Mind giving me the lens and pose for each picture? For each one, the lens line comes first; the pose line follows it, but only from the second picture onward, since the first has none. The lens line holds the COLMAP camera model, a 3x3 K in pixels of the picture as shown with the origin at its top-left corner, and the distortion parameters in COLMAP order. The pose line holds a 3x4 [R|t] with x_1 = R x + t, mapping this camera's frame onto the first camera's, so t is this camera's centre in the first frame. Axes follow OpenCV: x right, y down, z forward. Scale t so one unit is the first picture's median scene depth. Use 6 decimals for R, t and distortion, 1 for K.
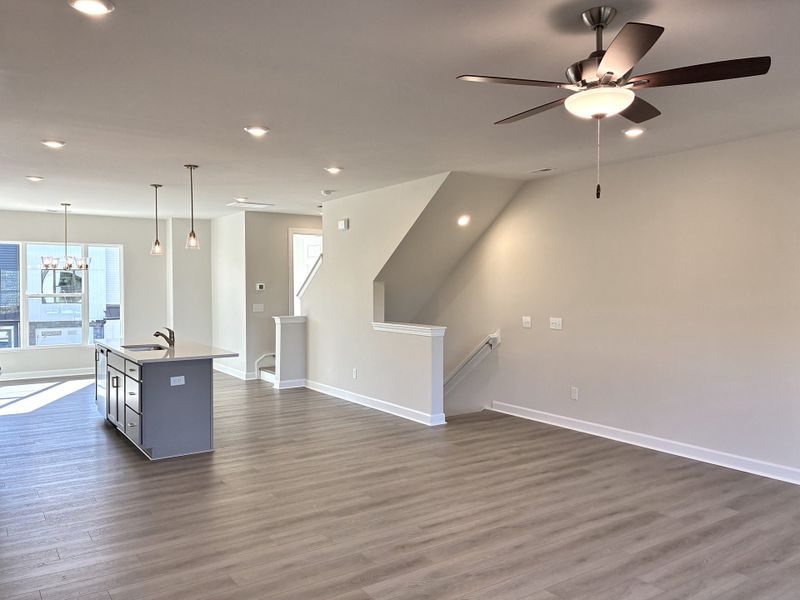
lens RADIAL K [[600.8, 0, 394.4], [0, 600.8, 305.8], [0, 0, 1]] dist [0.051711, -0.060580]
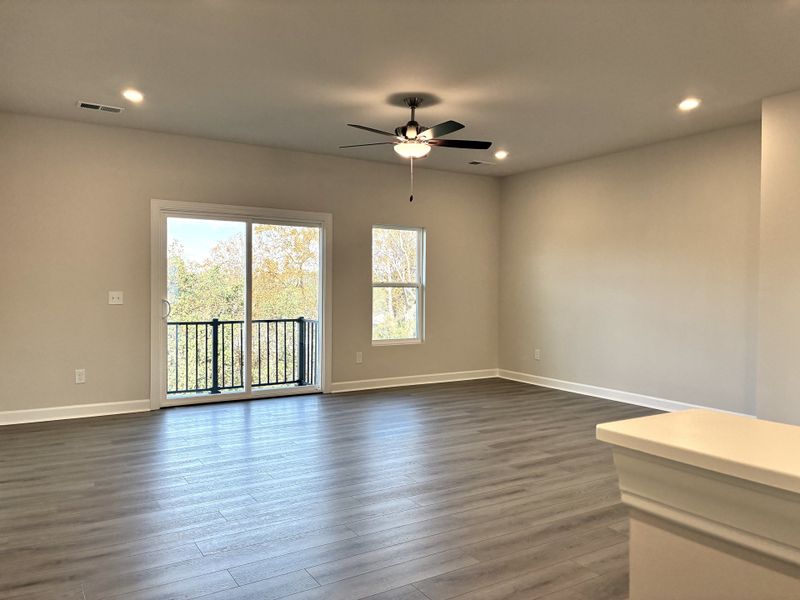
lens RADIAL K [[600.8, 0, 399.5], [0, 600.8, 300.5], [0, 0, 1]] dist [0.051711, -0.060580]
pose [[-0.999100, -0.008409, 0.041578, 0.205035], [-0.006909, 0.999324, 0.036105, 0.024657], [-0.041854, 0.035785, -0.998483, 1.912989]]
